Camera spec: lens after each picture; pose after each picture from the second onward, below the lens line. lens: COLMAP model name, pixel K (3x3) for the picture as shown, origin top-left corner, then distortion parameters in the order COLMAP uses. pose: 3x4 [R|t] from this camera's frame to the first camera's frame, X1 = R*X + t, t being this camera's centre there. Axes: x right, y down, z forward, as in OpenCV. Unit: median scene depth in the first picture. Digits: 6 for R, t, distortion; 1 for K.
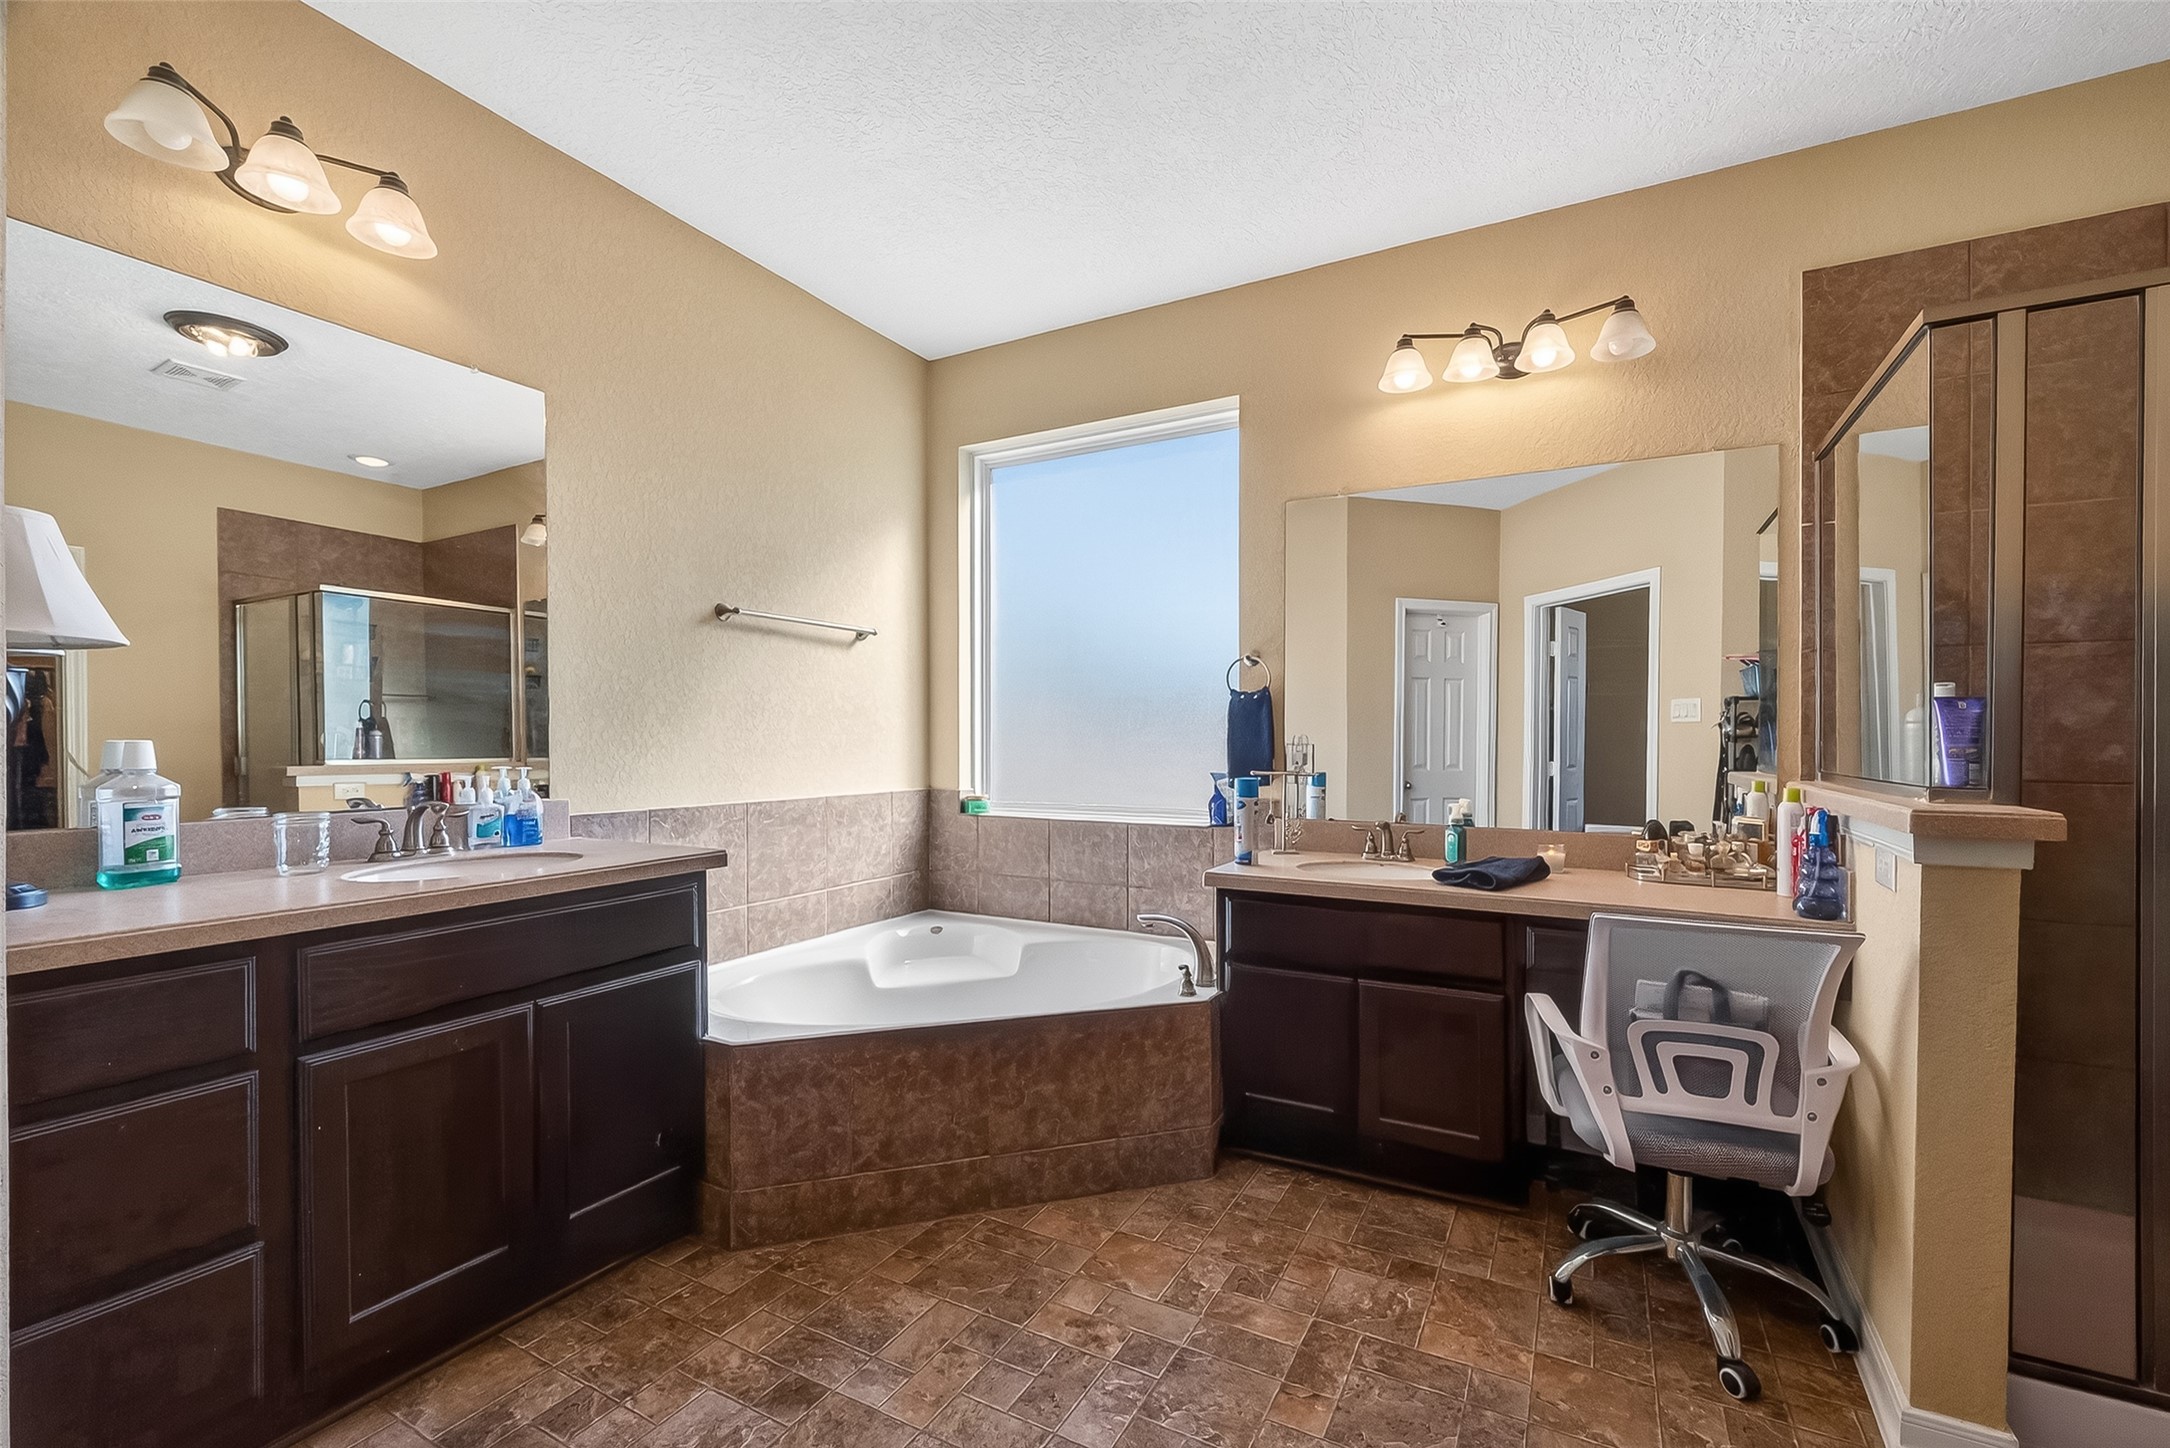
lens RADIAL K [[886.3, 0, 1118.2], [0, 886.3, 735.6], [0, 0, 1]] dist [-0.001533, -0.000096]
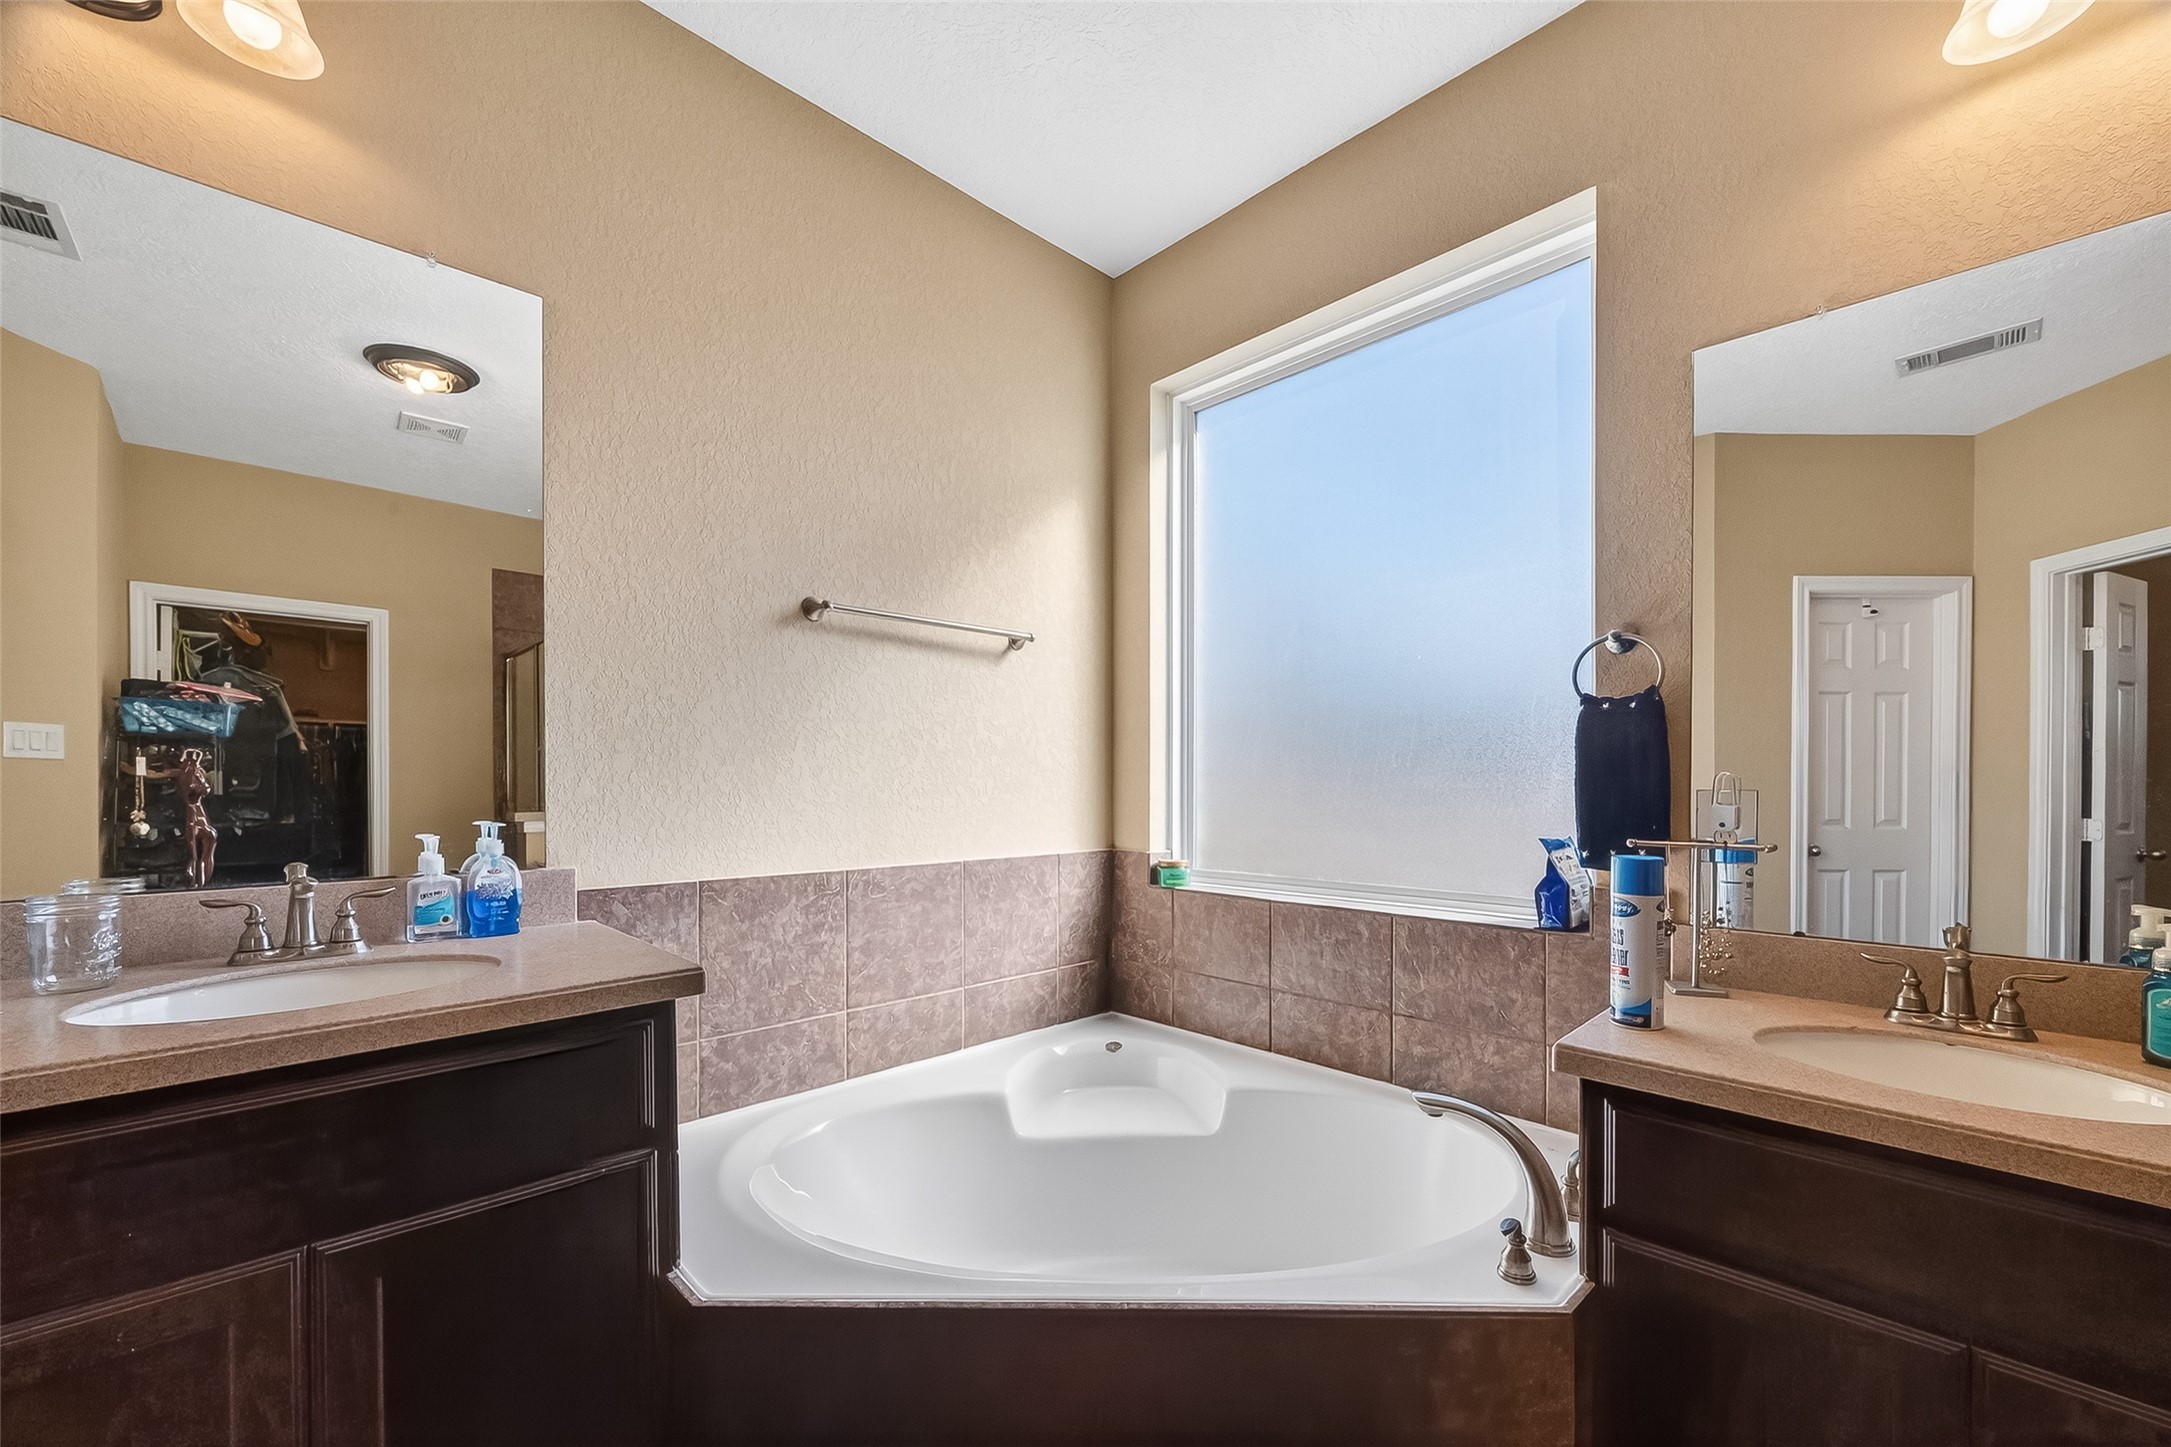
lens RADIAL K [[1029.3, 0, 1080.0], [0, 1029.3, 803.2], [0, 0, 1]] dist [-0.009691, 0.000099]
pose [[0.961633, 0.003335, -0.274317, -0.002145], [0.002999, 0.999739, 0.022668, 0.001575], [0.274321, -0.022621, 0.961372, 0.212103]]
